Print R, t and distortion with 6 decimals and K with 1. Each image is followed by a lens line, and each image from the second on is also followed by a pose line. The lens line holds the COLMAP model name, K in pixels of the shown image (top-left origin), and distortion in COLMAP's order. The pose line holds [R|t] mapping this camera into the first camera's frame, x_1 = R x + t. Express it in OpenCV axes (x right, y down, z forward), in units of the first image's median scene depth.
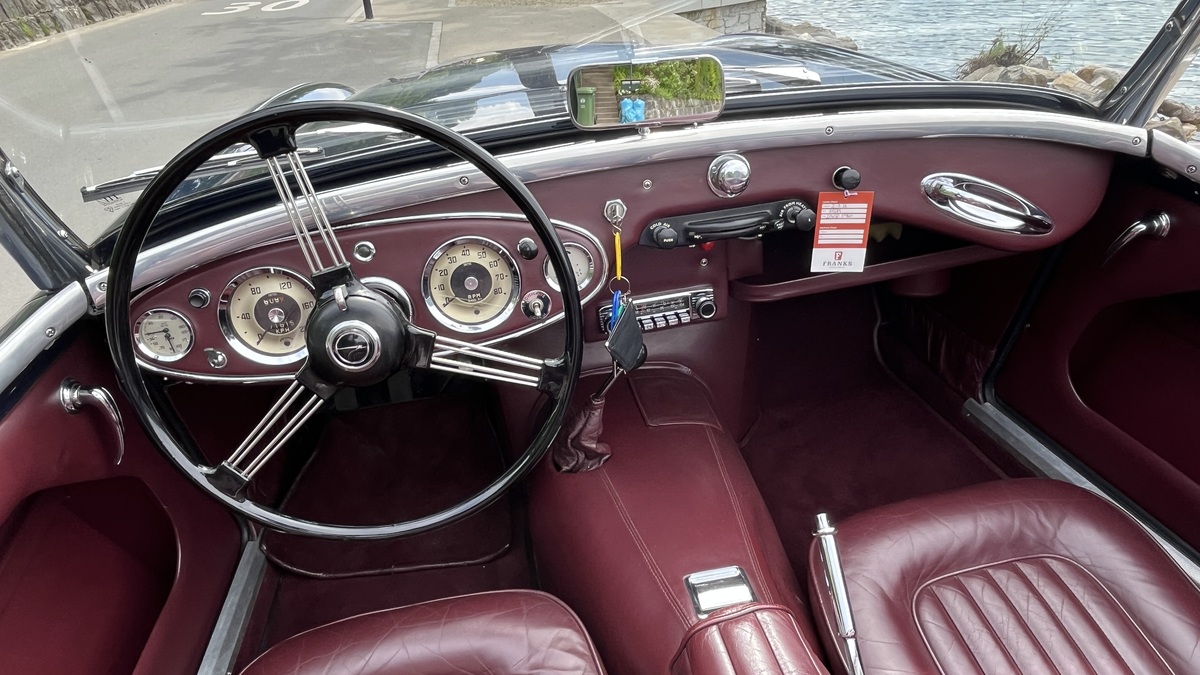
lens RADIAL K [[764.9, 0, 608.1], [0, 764.9, 347.6], [0, 0, 1]] dist [-0.001677, 0.000398]
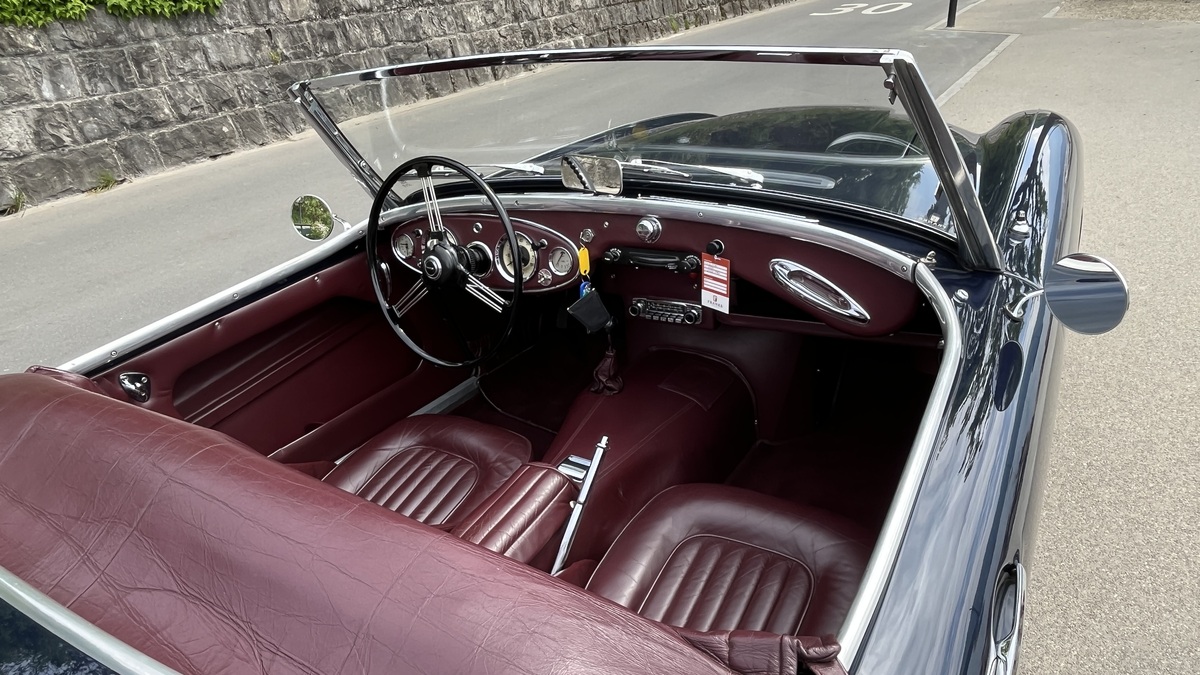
lens RADIAL K [[764.9, 0, 608.1], [0, 764.9, 347.6], [0, 0, 1]] dist [-0.001677, 0.000398]
pose [[0.732154, 0.301117, -0.610966, 1.080905], [-0.293763, 0.948860, 0.115618, -0.139526], [0.614536, 0.094828, 0.783169, -0.276000]]
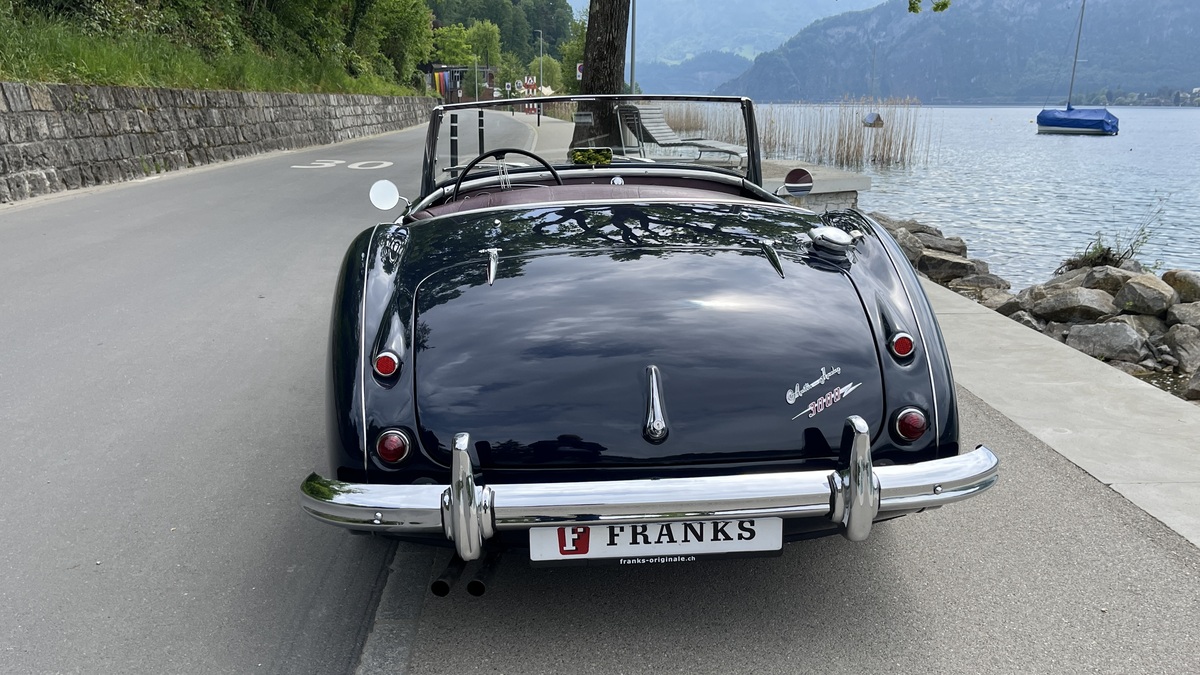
lens RADIAL K [[1045.3, 0, 600.0], [0, 1045.3, 337.5], [0, 0, 1]] dist [0.074365, -0.076853]
pose [[0.991038, 0.080457, -0.106631, 0.595122], [-0.107583, 0.953916, -0.280125, 1.636197], [0.079179, 0.289086, 0.954023, -3.055704]]
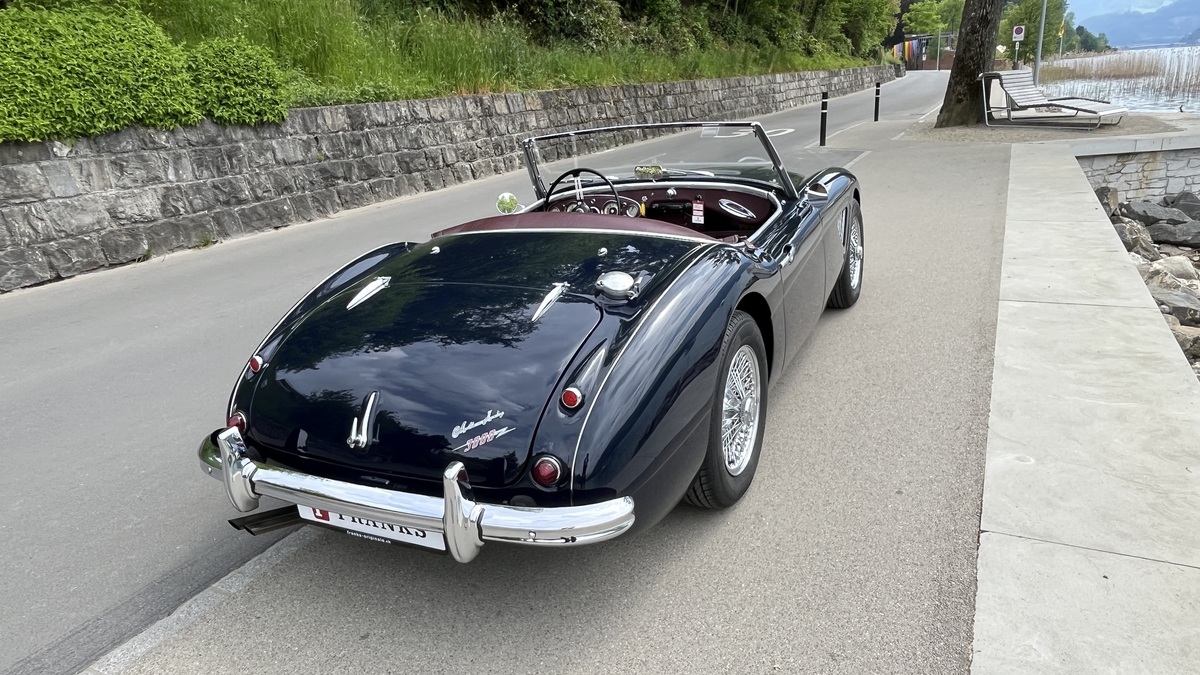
lens RADIAL K [[764.9, 0, 608.1], [0, 764.9, 347.6], [0, 0, 1]] dist [-0.001677, 0.000398]
pose [[0.802852, 0.196421, -0.562892, 2.228360], [-0.274389, 0.959965, -0.056381, 0.844096], [0.529282, 0.199716, 0.824606, -2.278361]]
